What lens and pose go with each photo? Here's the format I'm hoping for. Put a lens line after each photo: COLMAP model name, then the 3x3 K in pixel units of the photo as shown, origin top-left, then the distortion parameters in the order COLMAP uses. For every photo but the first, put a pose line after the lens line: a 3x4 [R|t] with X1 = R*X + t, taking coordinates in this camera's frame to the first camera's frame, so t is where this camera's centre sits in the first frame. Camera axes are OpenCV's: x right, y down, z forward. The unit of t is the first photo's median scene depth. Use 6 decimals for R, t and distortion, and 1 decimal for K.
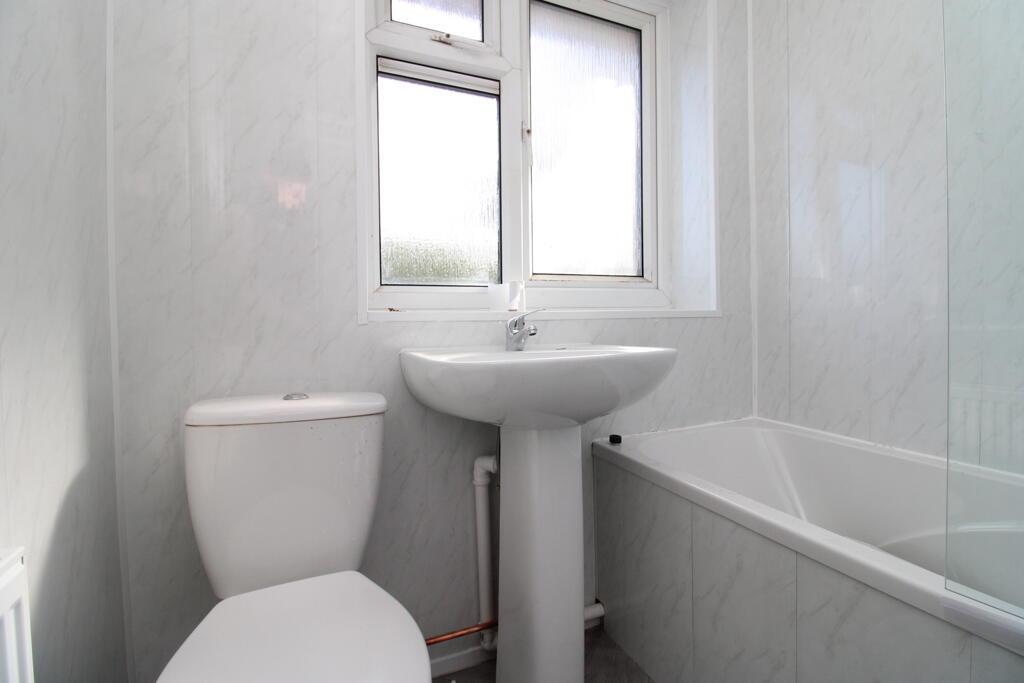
lens RADIAL K [[474.4, 0, 519.3], [0, 474.4, 336.4], [0, 0, 1]] dist [-0.003950, -0.004376]
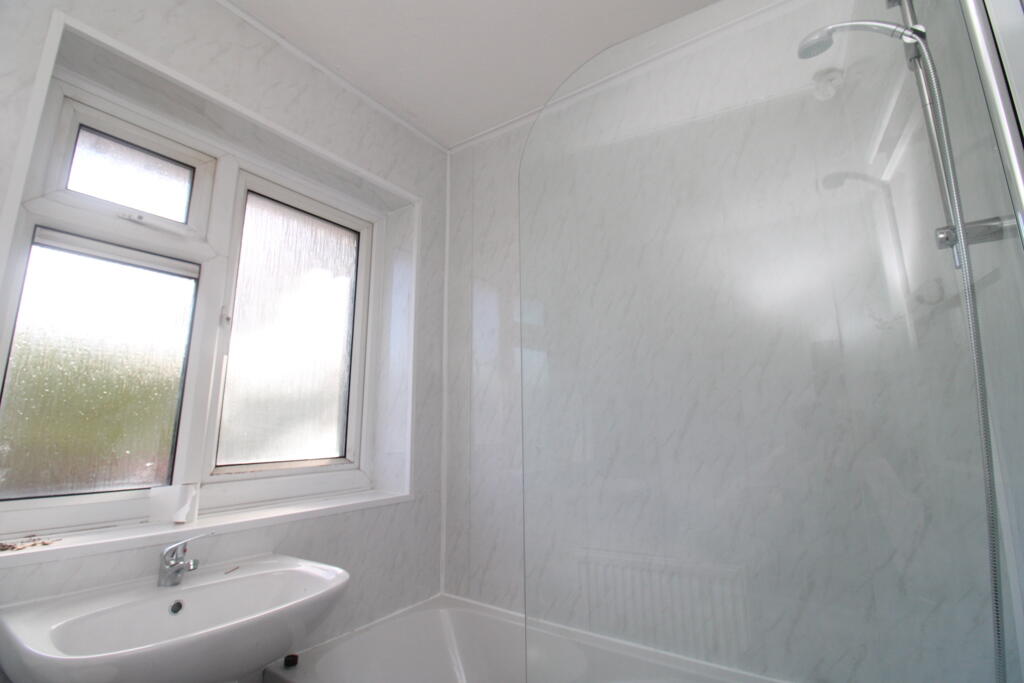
lens RADIAL K [[474.4, 0, 516.3], [0, 474.4, 341.2], [0, 0, 1]] dist [-0.003950, -0.004376]
pose [[0.859288, 0.103711, 0.500867, 0.043651], [0.015210, 0.973614, -0.227694, -0.147789], [-0.511266, 0.203273, 0.835037, -0.112159]]
